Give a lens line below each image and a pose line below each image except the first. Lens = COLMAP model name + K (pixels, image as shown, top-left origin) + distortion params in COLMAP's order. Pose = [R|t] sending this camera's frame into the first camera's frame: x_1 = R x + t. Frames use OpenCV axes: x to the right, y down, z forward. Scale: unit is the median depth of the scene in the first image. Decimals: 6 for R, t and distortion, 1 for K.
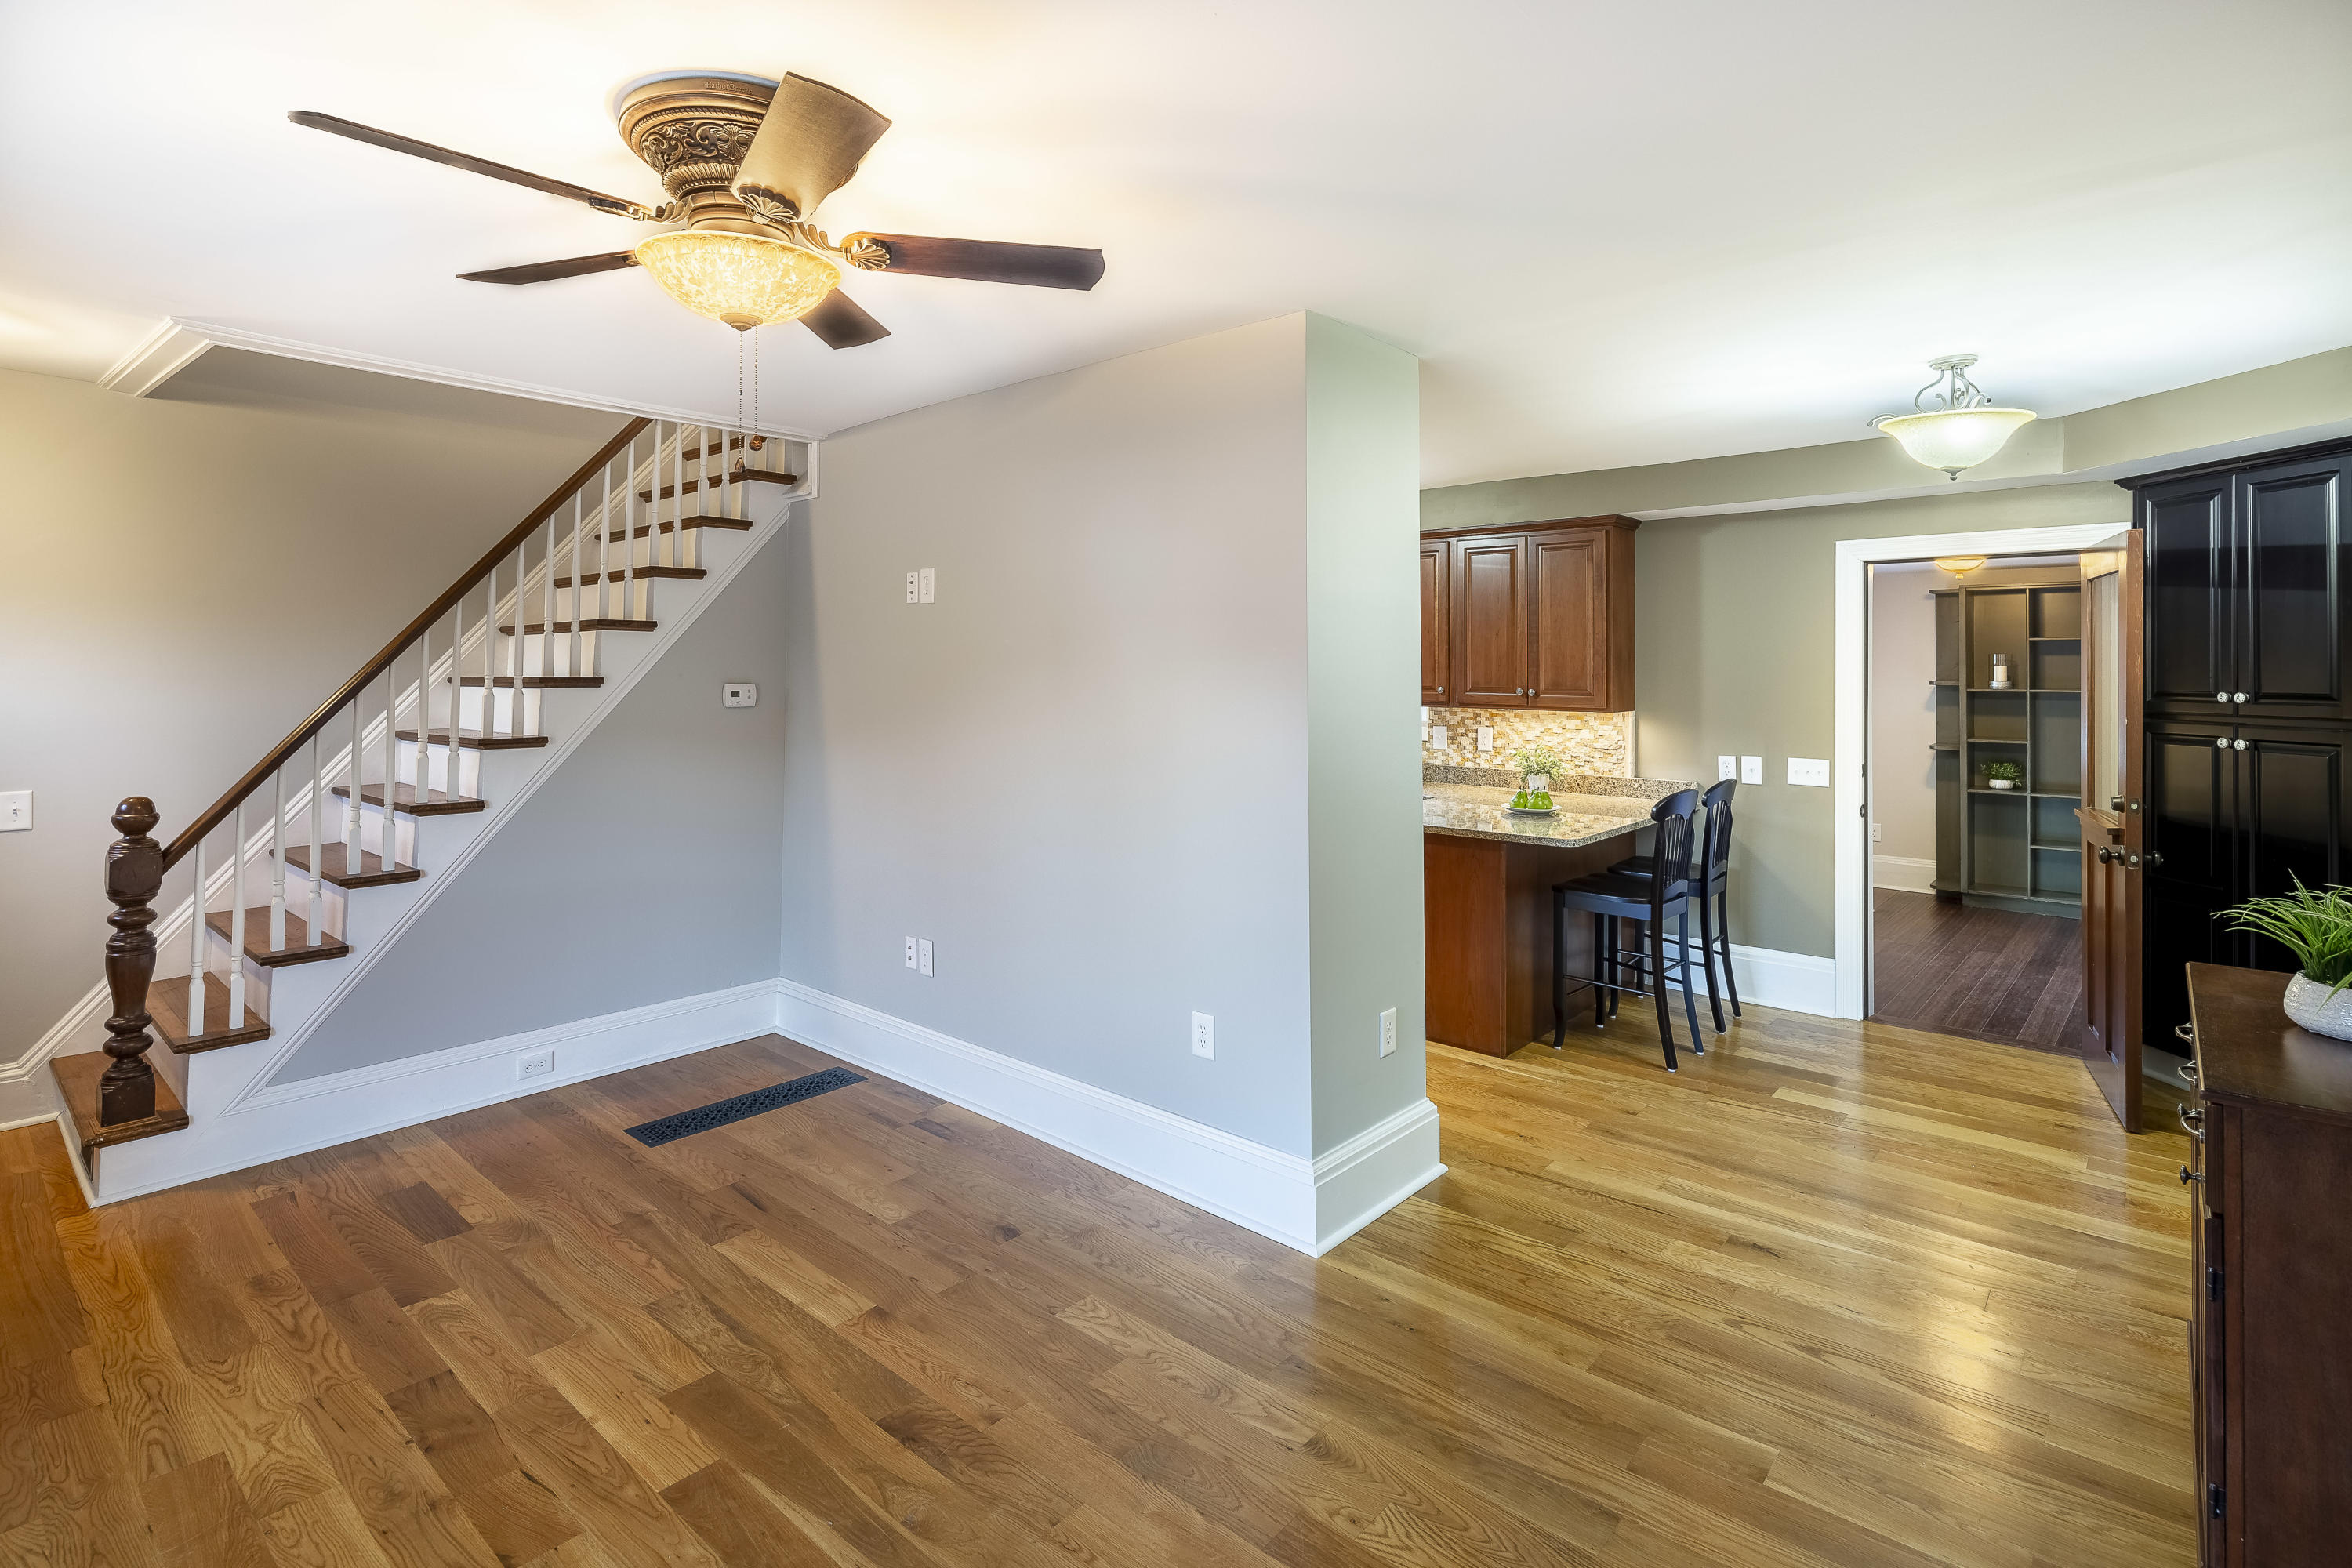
lens RADIAL K [[1150.4, 0, 1131.0], [0, 1150.4, 652.4], [0, 0, 1]] dist [0.004292, -0.003151]
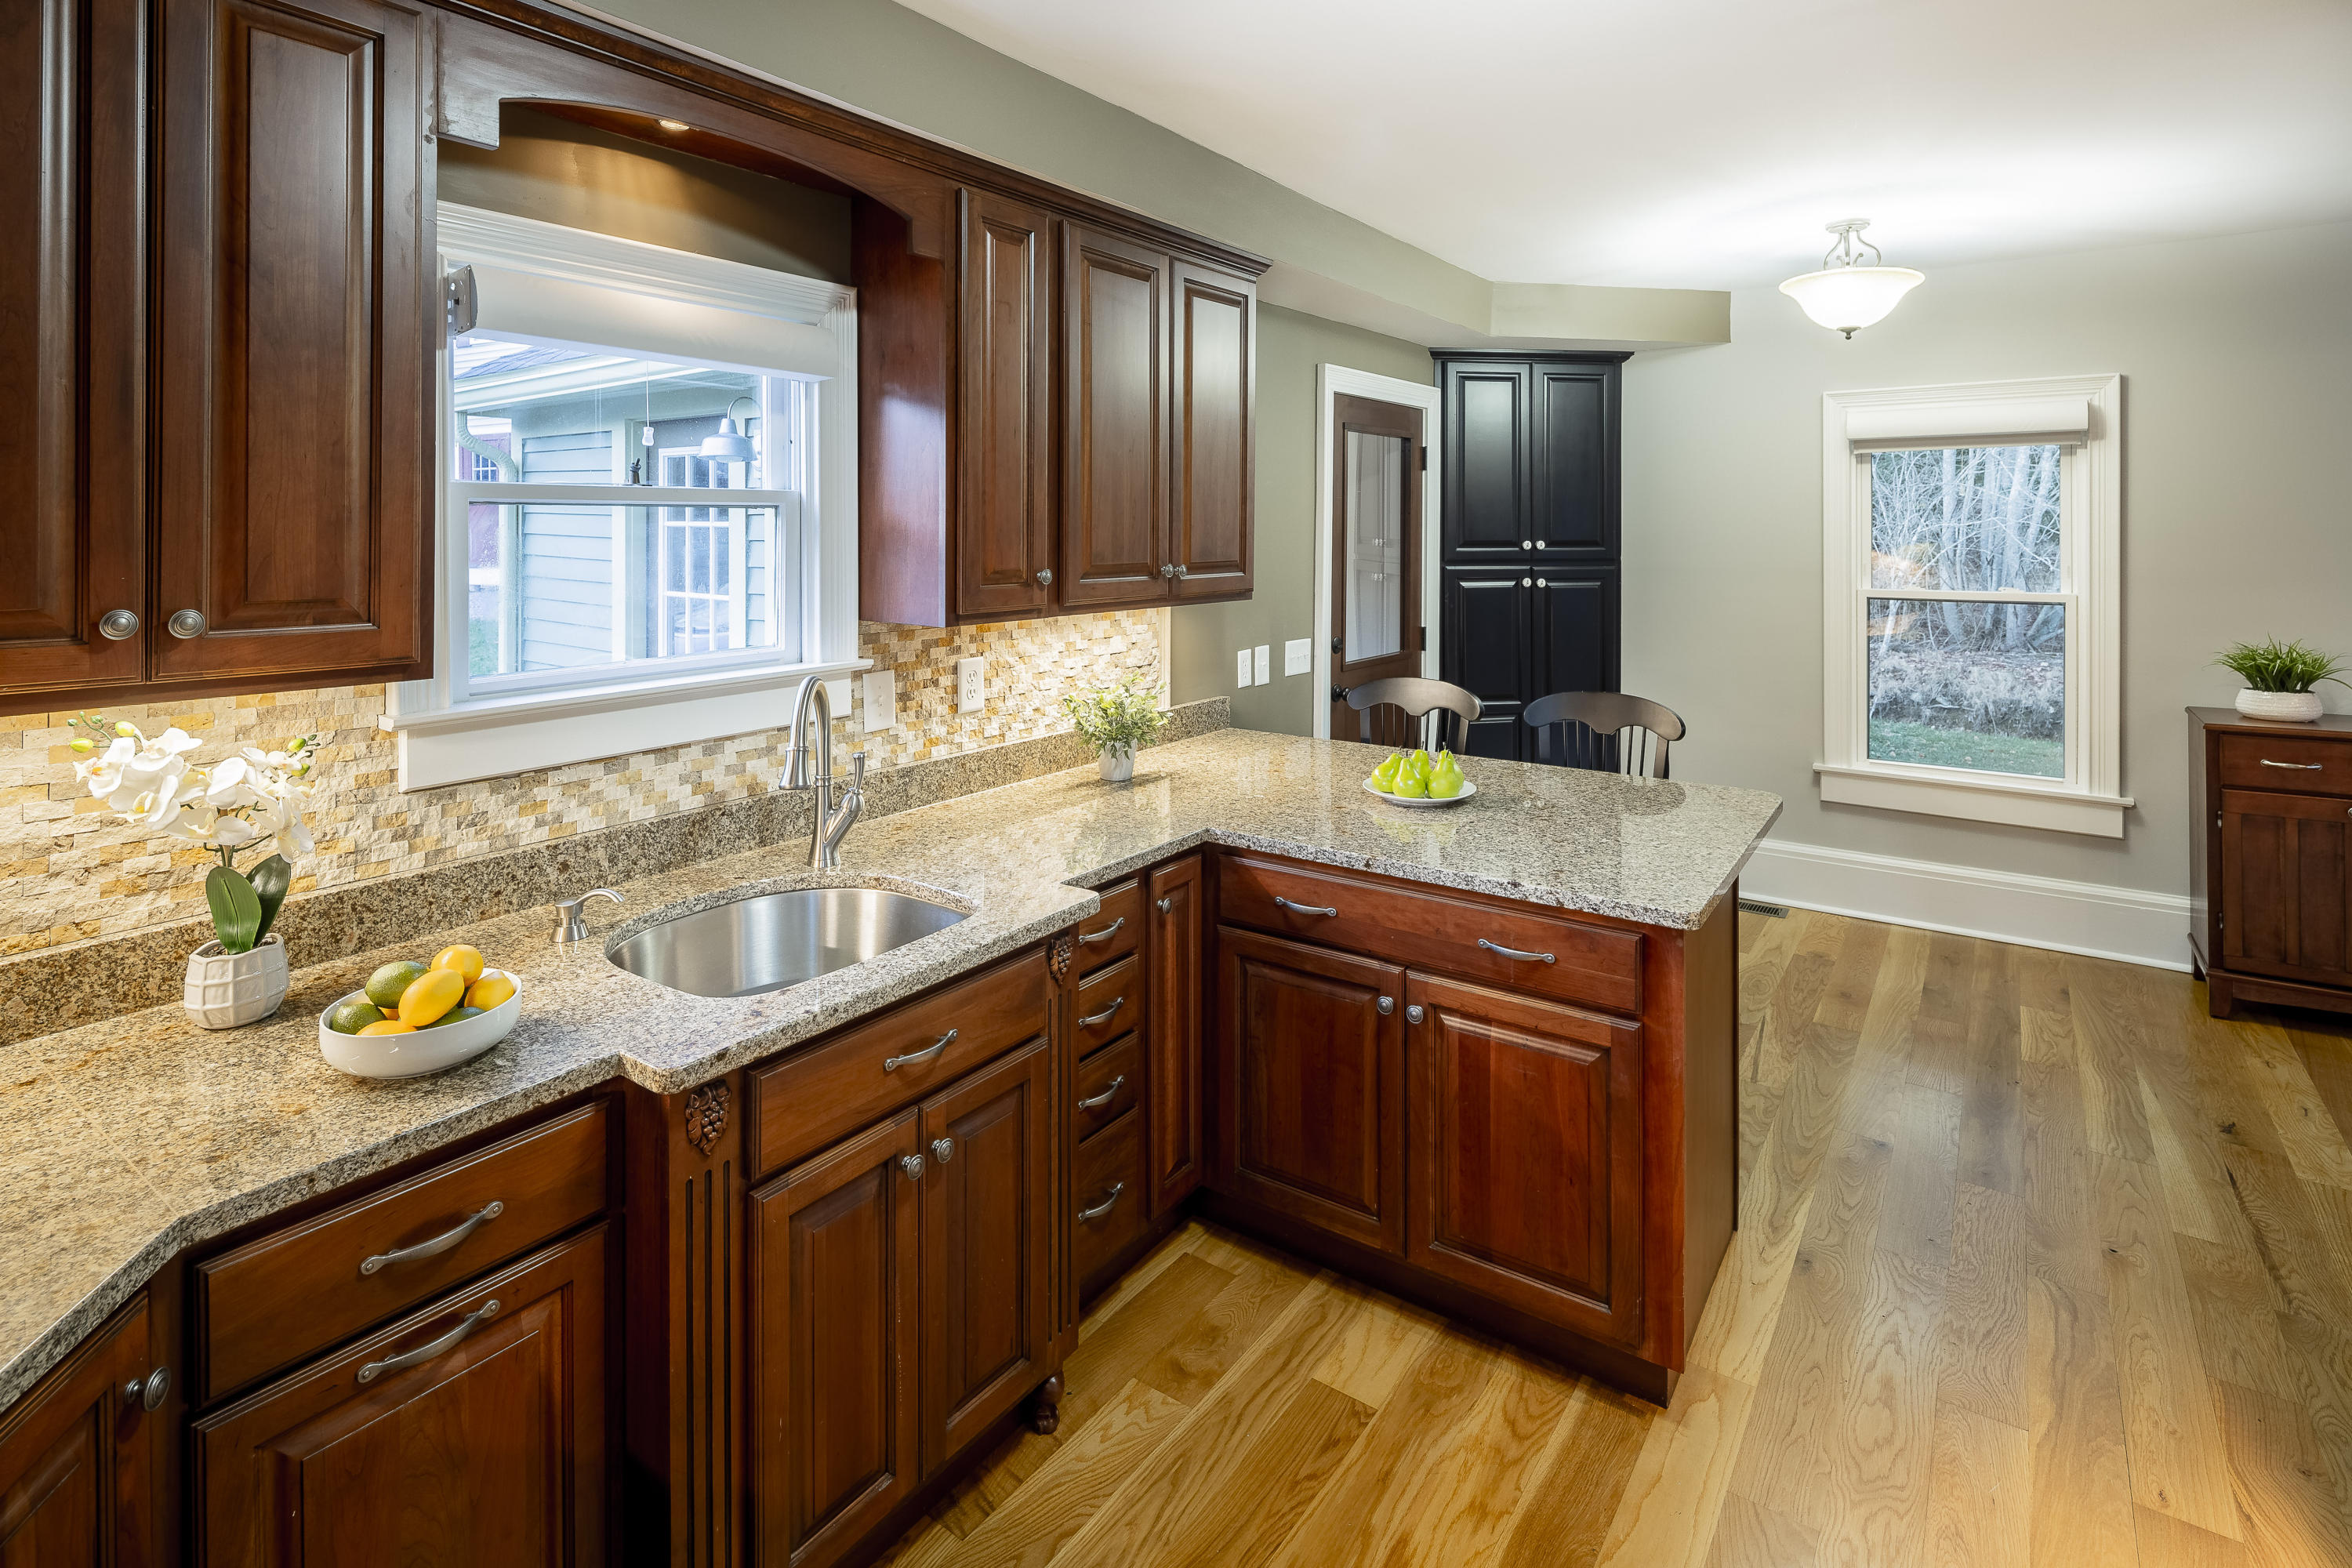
lens RADIAL K [[1150.4, 0, 1190.7], [0, 1150.4, 522.8], [0, 0, 1]] dist [0.004292, -0.003151]
pose [[-0.128156, 0.000371, 0.991754, -0.134320], [-0.009838, 0.999950, -0.001645, 0.013247], [-0.991705, -0.009968, -0.128146, 0.954310]]
